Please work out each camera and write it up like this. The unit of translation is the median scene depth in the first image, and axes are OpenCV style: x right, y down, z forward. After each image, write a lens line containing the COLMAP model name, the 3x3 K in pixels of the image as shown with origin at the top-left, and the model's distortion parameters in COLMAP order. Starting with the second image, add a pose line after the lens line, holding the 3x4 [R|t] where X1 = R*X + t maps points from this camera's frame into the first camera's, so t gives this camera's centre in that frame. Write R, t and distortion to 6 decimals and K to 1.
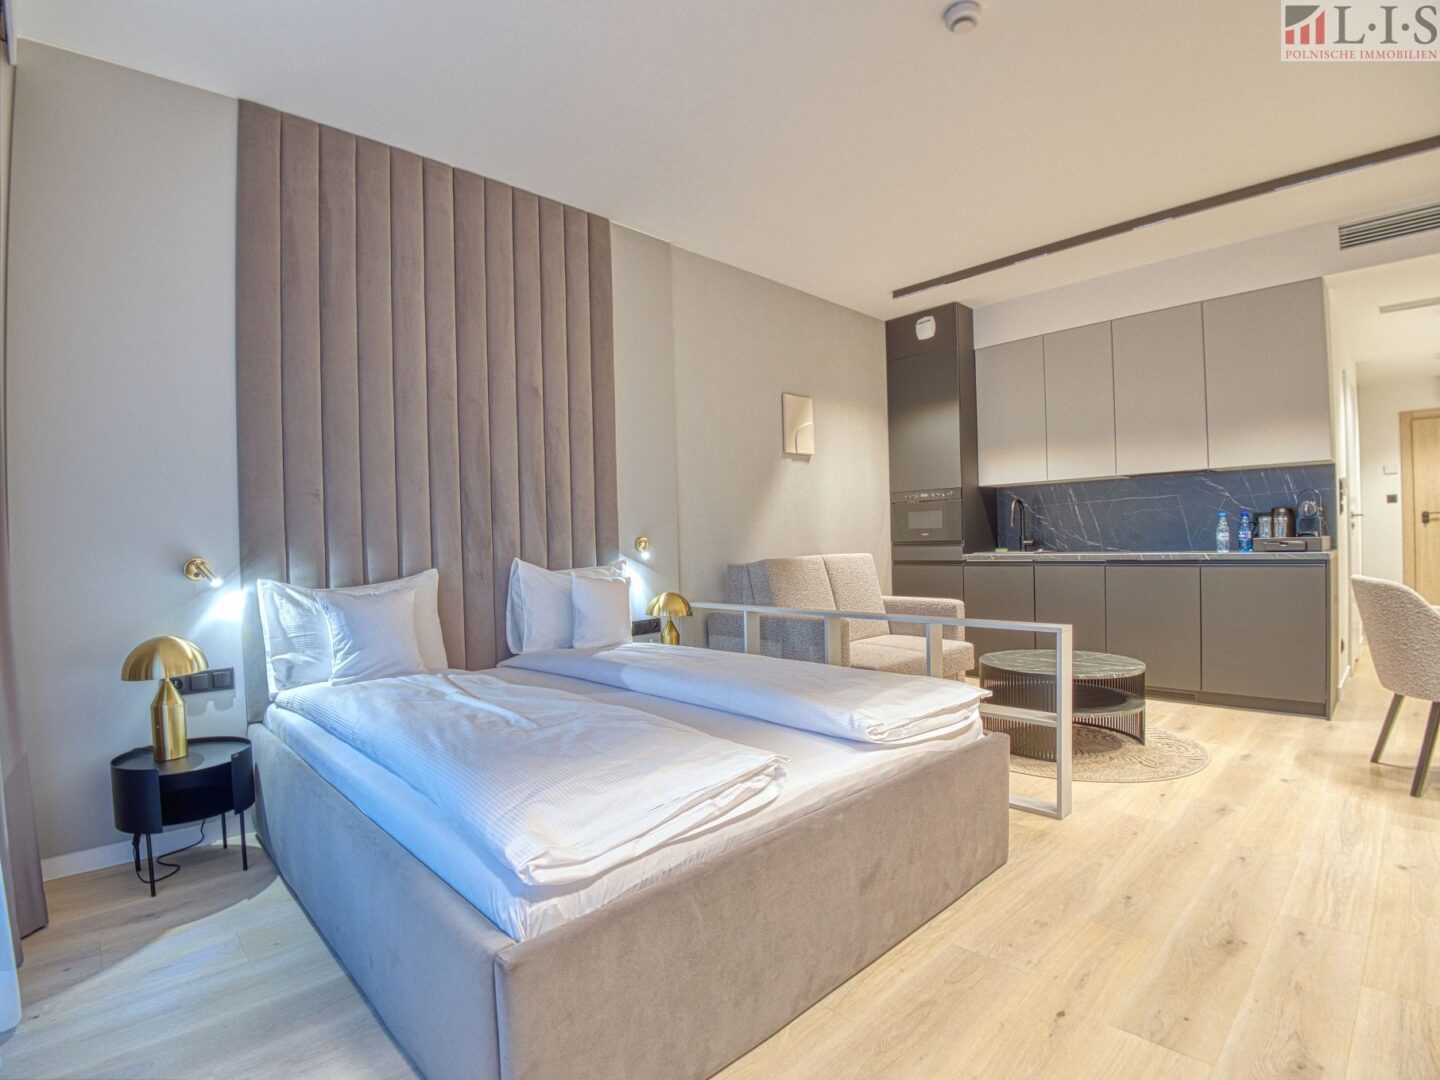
lens RADIAL K [[711.5, 0, 720.0], [0, 711.5, 540.0], [0, 0, 1]] dist [-0.054435, -0.000475]
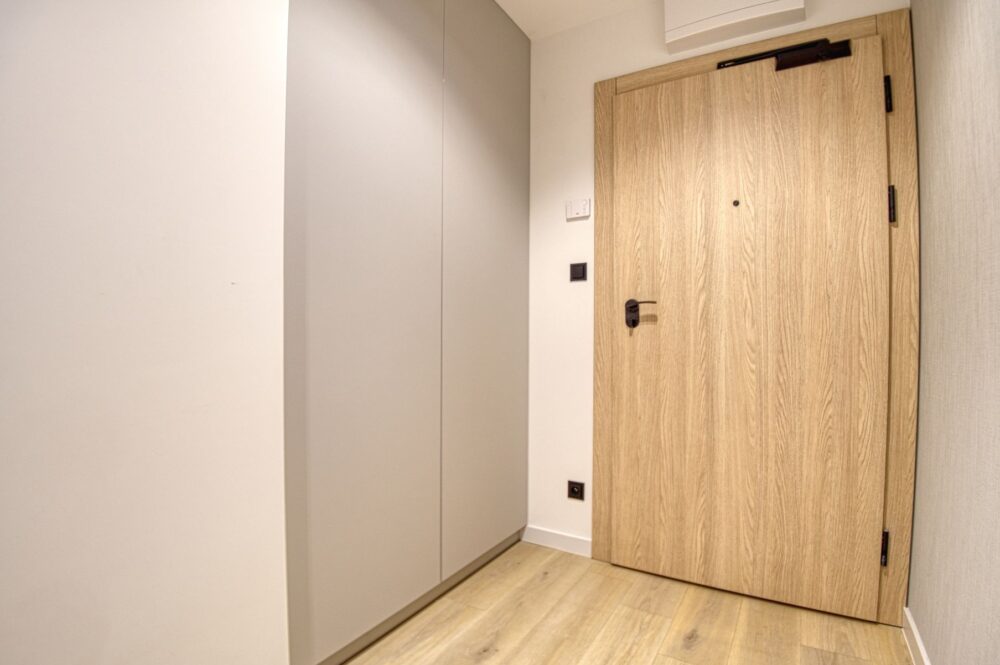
lens RADIAL K [[461.8, 0, 500.4], [0, 461.8, 338.5], [0, 0, 1]] dist [-0.056063, -0.000498]
pose [[0.943678, 0.026633, 0.329793, 1.326810], [-0.026284, 0.999639, -0.005517, -0.020063], [-0.329821, -0.003462, 0.944037, 1.128541]]
